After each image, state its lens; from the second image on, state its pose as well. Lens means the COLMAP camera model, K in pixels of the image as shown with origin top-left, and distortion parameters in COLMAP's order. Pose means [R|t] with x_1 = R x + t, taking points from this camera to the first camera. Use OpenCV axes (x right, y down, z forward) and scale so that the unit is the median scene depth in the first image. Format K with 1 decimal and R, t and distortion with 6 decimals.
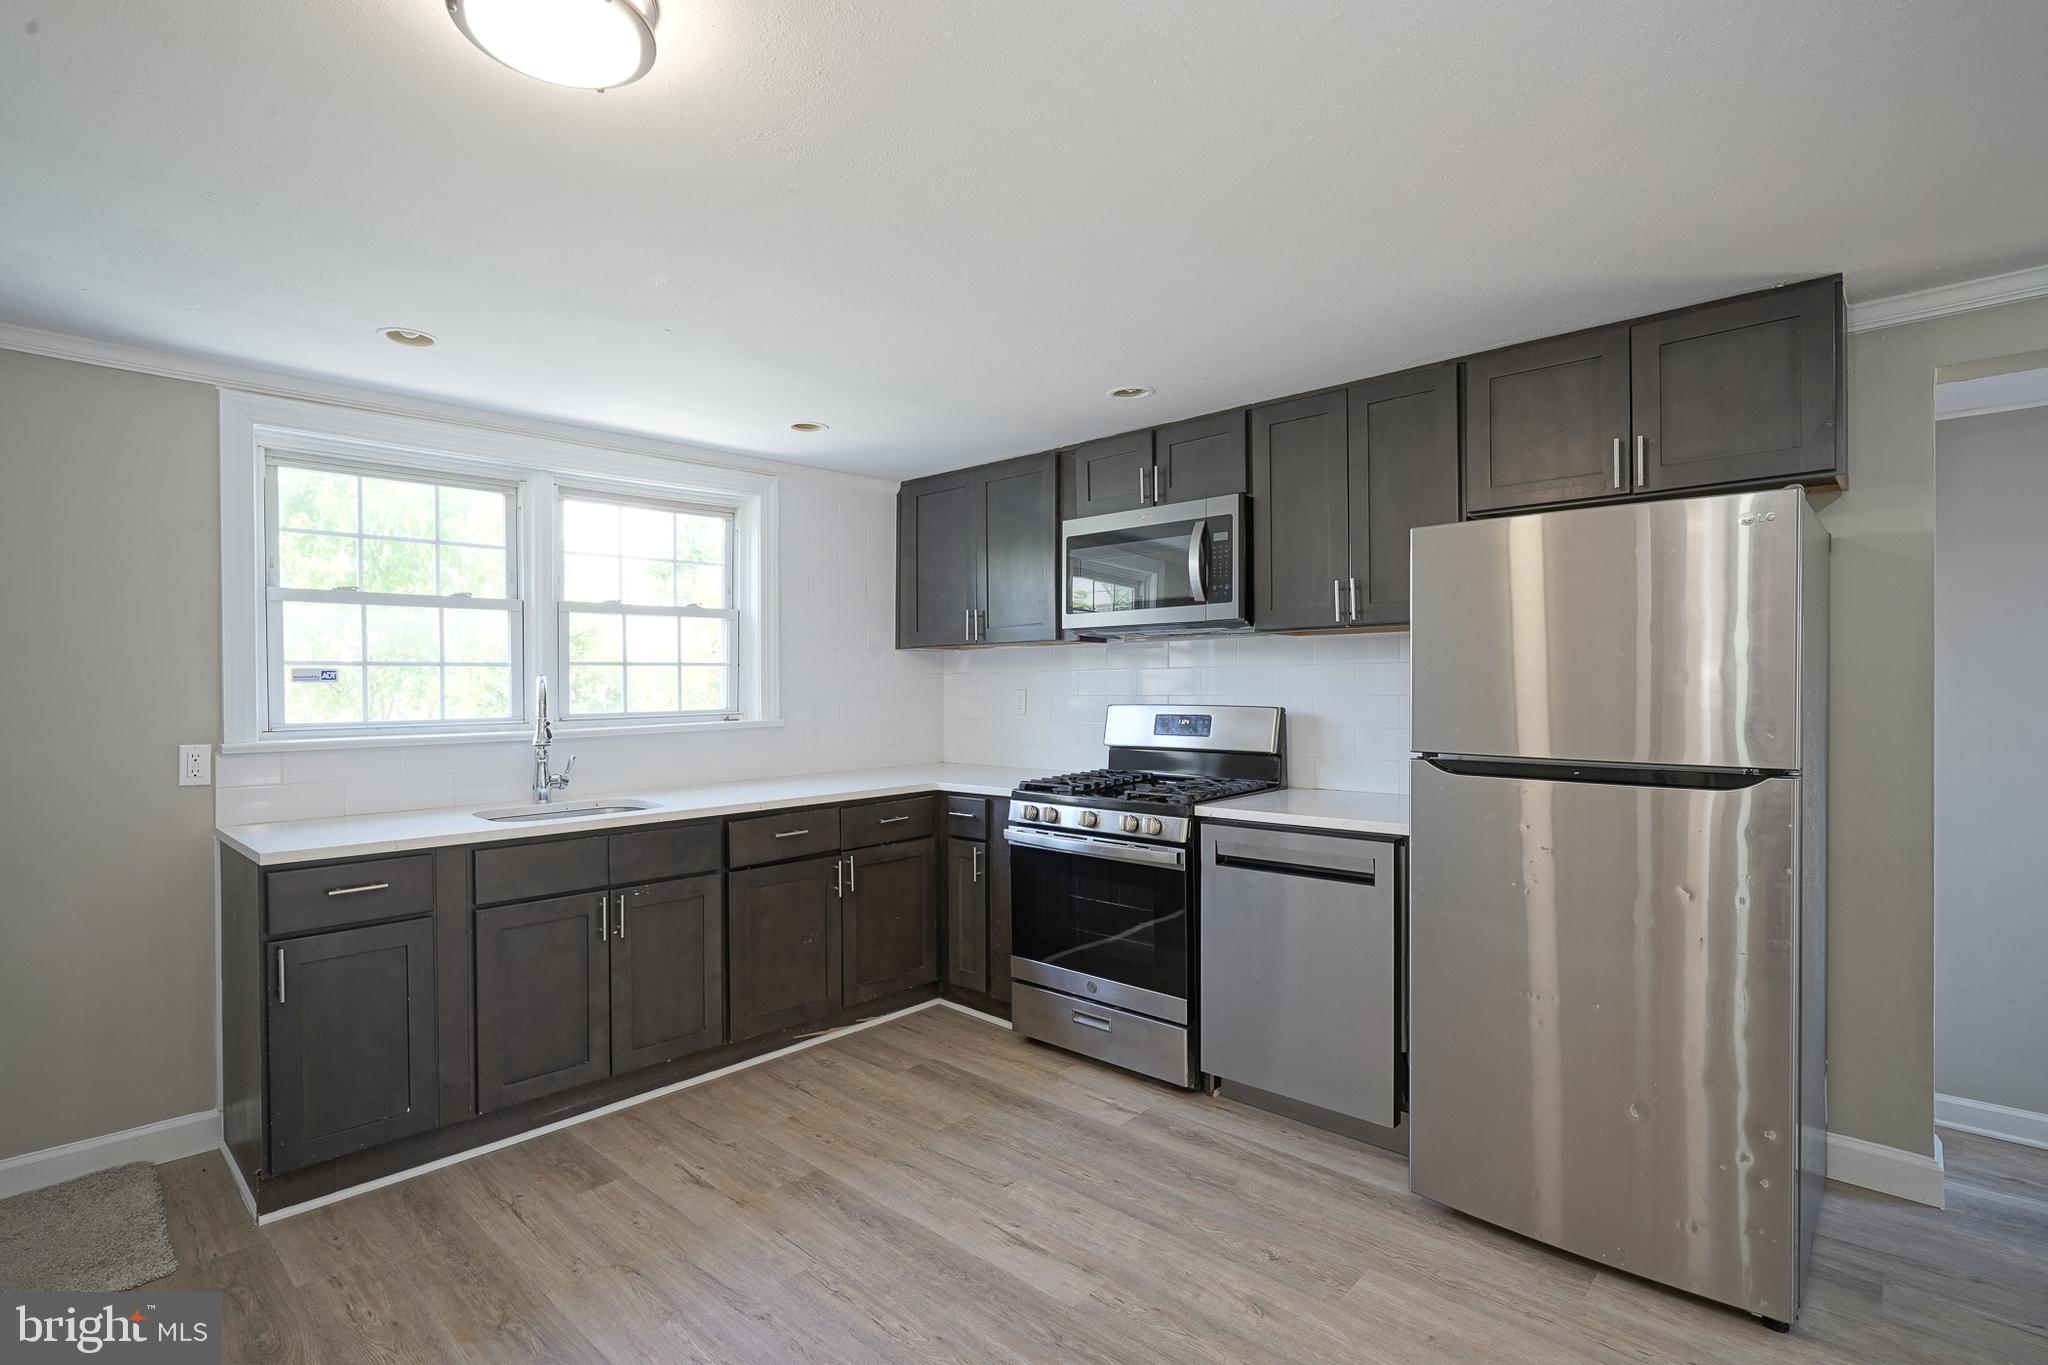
lens RADIAL K [[1011.4, 0, 949.6], [0, 1011.4, 685.4], [0, 0, 1]] dist [-0.004886, 0.002360]
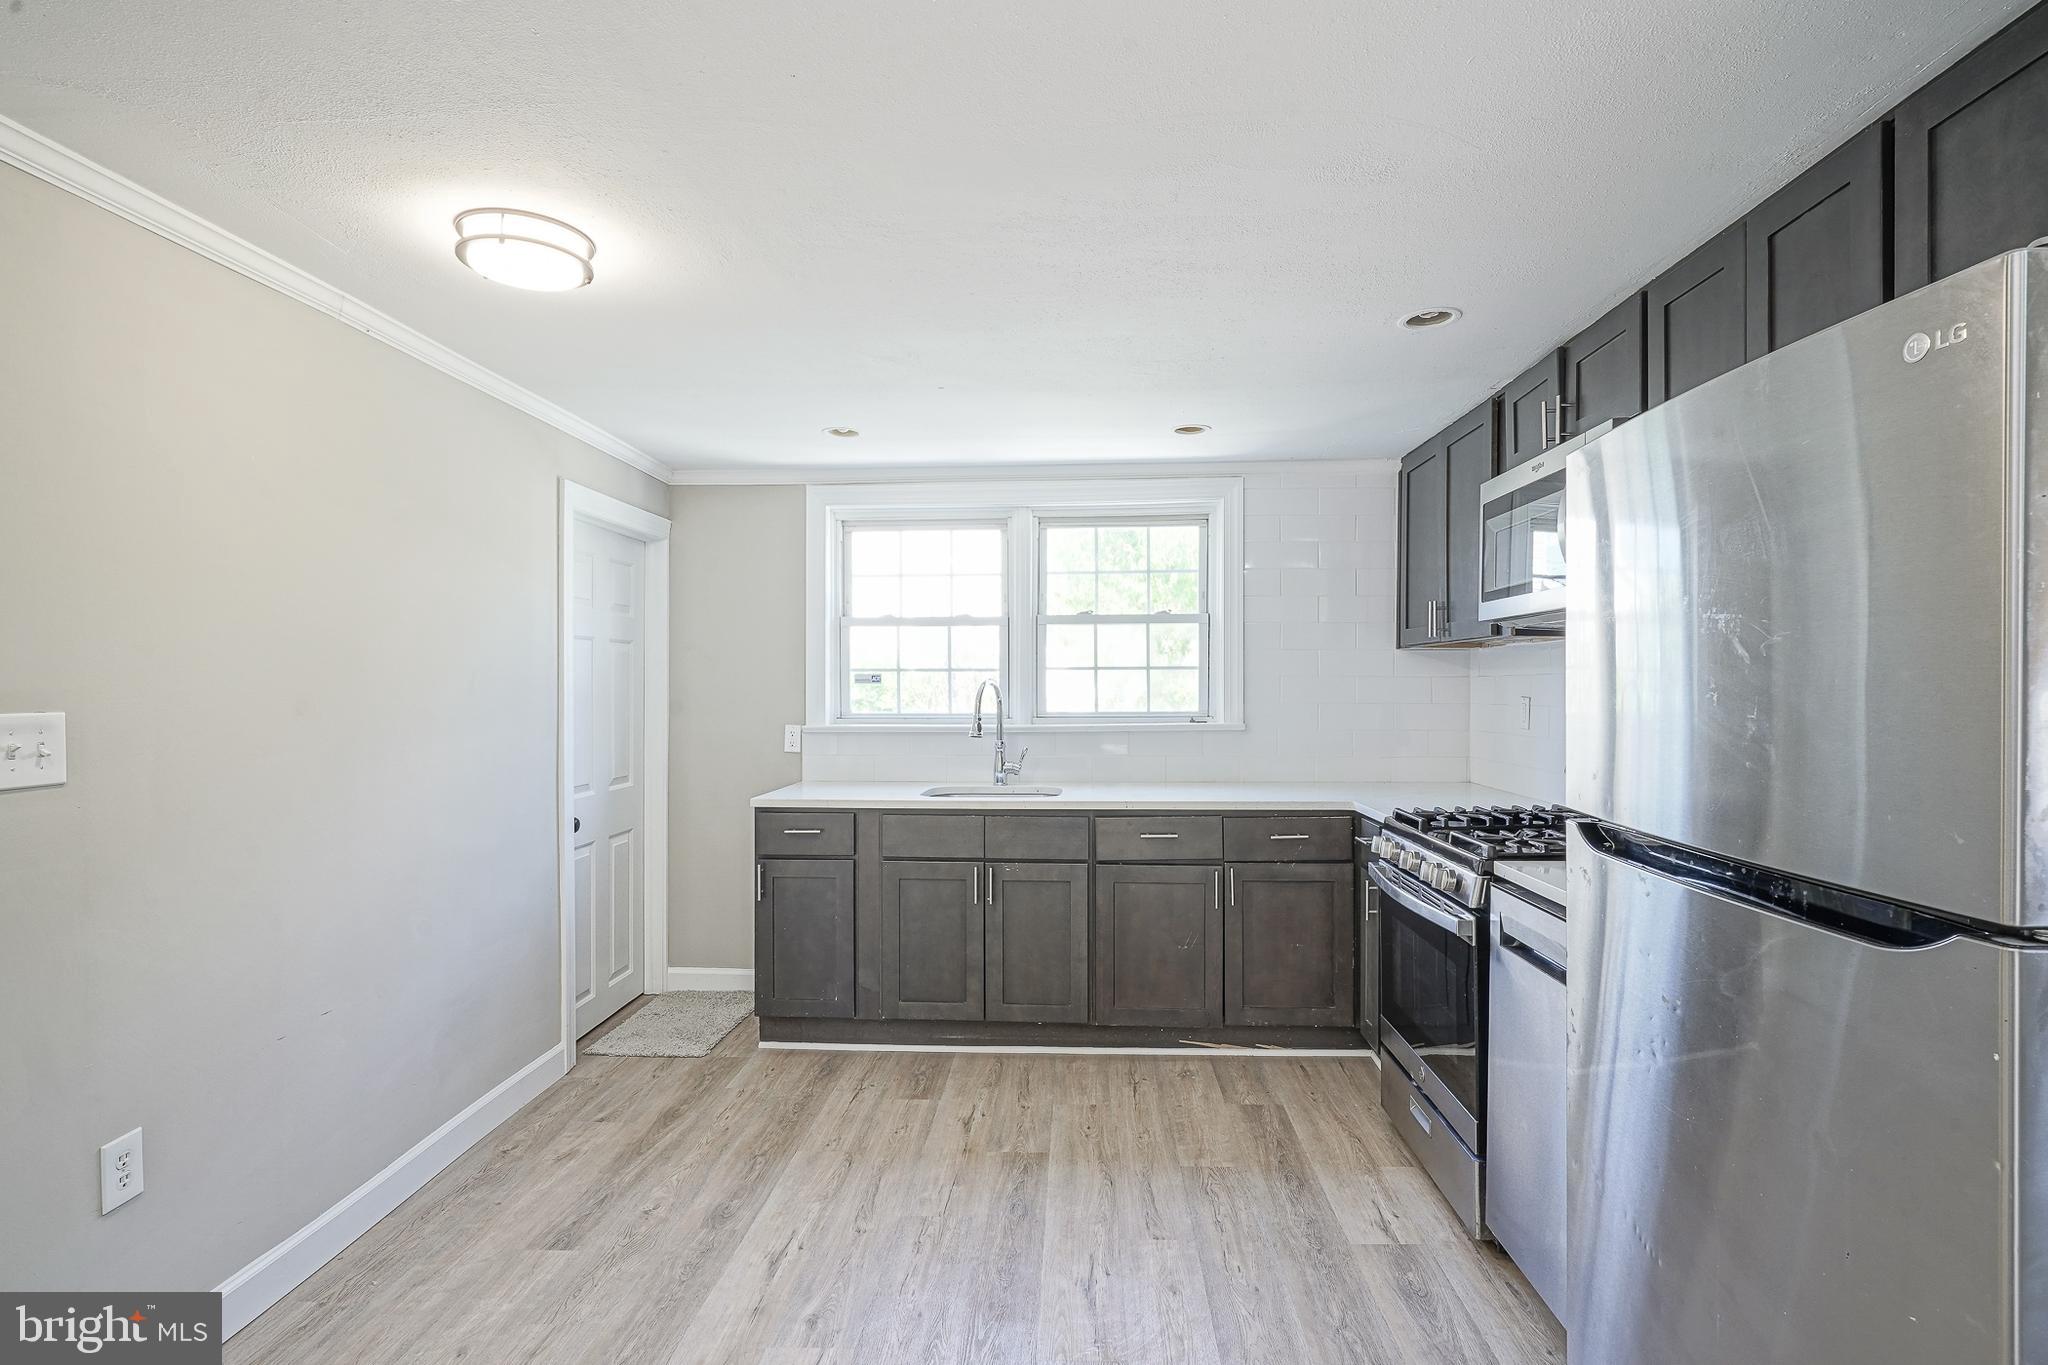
lens RADIAL K [[1011.4, 0, 1058.4], [0, 1011.4, 682.5], [0, 0, 1]] dist [-0.004886, 0.002360]
pose [[0.654447, 0.005187, -0.756090, 0.598035], [-0.006643, 0.999977, 0.001110, -0.008324], [0.756079, 0.004296, 0.654466, 0.287382]]
